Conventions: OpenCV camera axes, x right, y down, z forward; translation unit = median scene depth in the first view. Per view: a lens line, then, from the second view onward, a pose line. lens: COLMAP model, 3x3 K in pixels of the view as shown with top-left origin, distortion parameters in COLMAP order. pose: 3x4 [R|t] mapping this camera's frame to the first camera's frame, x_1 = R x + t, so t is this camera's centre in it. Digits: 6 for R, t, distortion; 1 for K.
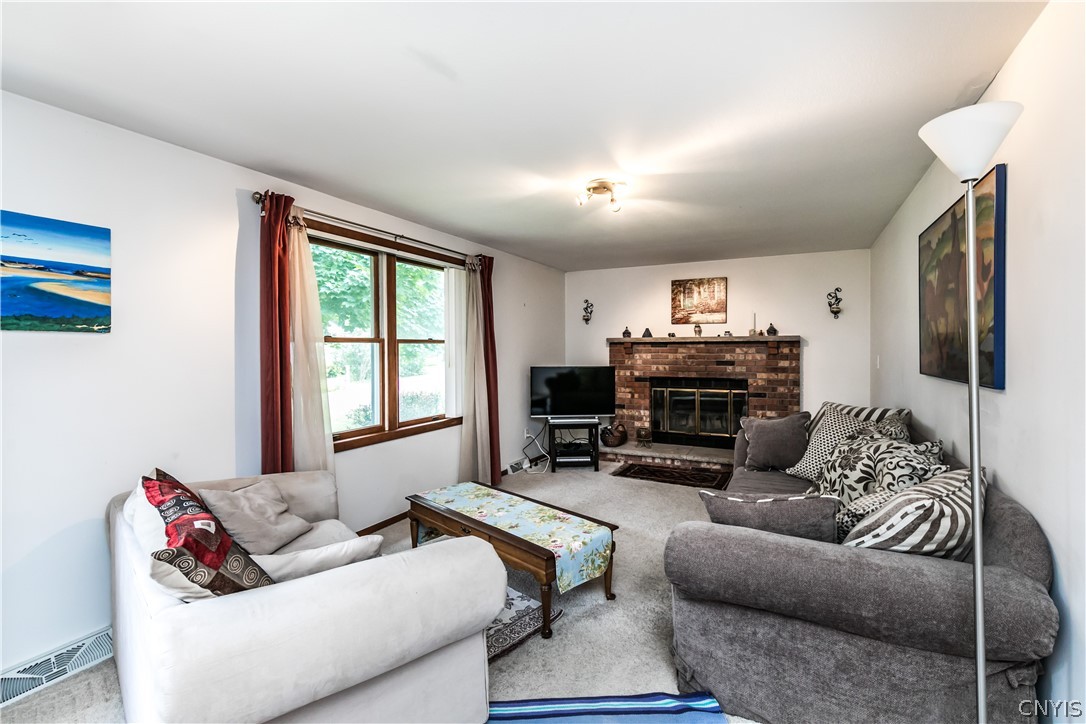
lens RADIAL K [[512.9, 0, 567.0], [0, 512.9, 353.3], [0, 0, 1]] dist [0.007681, -0.001269]
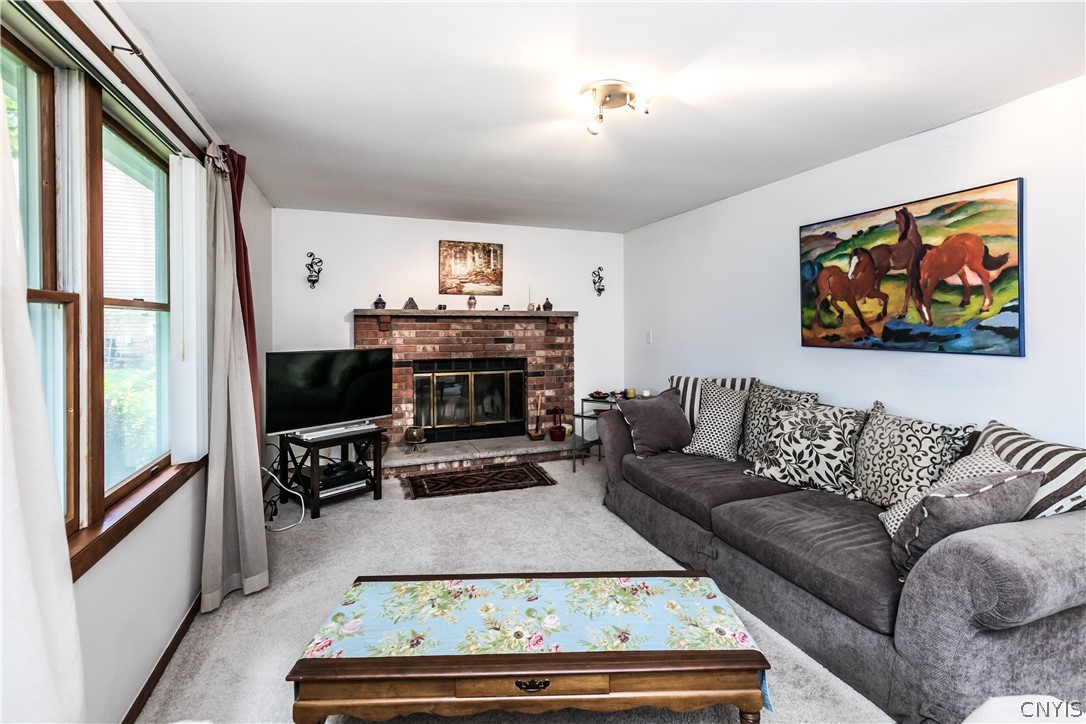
lens RADIAL K [[512.9, 0, 534.8], [0, 512.9, 325.3], [0, 0, 1]] dist [0.007681, -0.001269]
pose [[0.673320, 0.002790, 0.739346, -0.316397], [0.003931, 0.999965, -0.007353, -0.000457], [-0.739341, 0.007857, 0.673285, 0.368608]]
